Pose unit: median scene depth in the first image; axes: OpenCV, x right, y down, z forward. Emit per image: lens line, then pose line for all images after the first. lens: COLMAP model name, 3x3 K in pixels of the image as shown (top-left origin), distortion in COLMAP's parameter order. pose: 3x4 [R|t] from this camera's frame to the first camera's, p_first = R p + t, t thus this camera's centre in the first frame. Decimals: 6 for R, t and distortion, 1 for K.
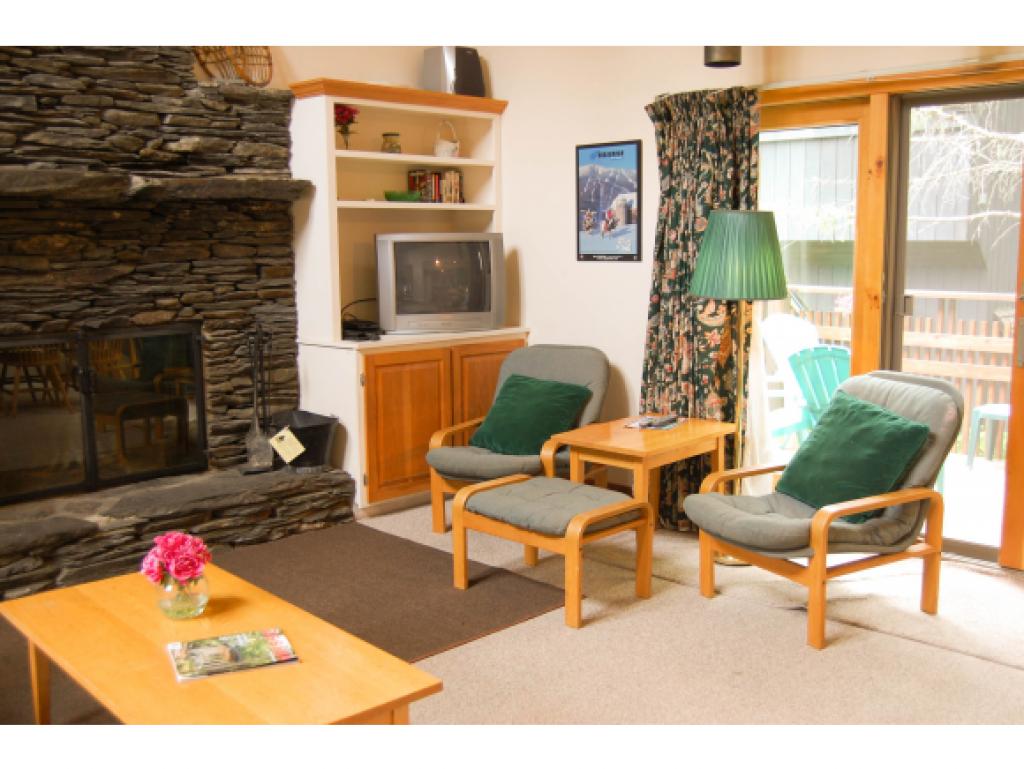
lens RADIAL K [[1022.1, 0, 509.5], [0, 1022.1, 388.4], [0, 0, 1]] dist [-0.057523, 0.005786]
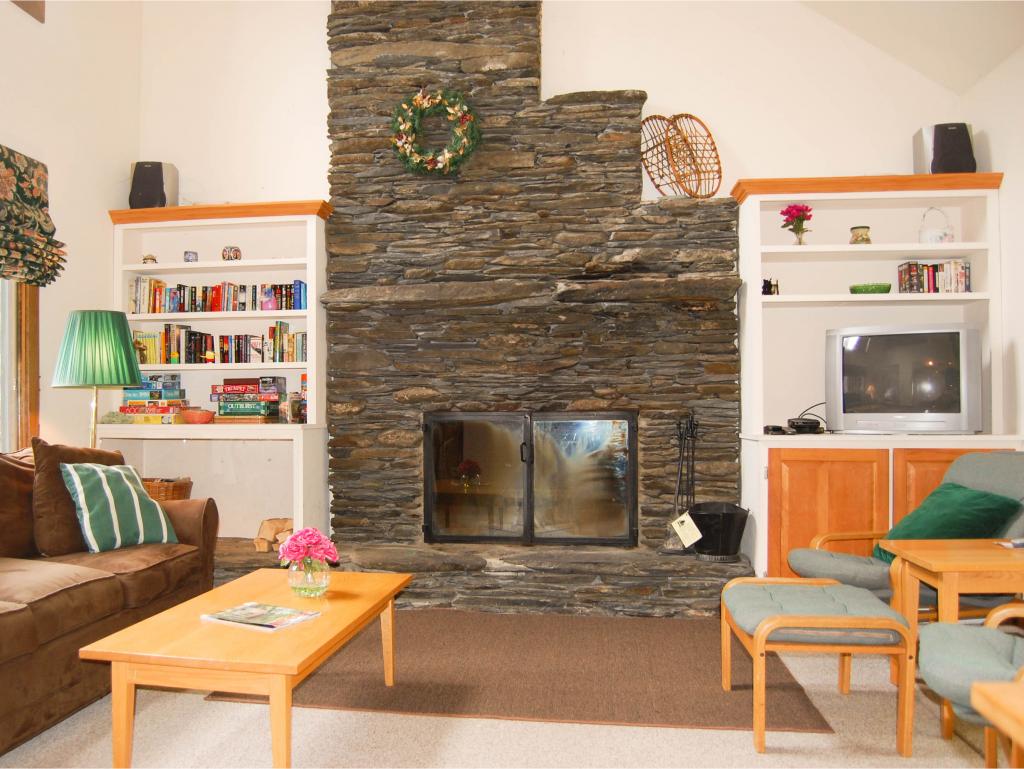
lens RADIAL K [[906.3, 0, 435.4], [0, 906.3, 398.8], [0, 0, 1]] dist [-0.088738, 0.017898]
pose [[0.576655, -0.002313, -0.816985, 0.388764], [-0.120367, 0.988843, -0.087758, 0.036032], [0.808072, 0.148944, 0.569943, 0.262001]]
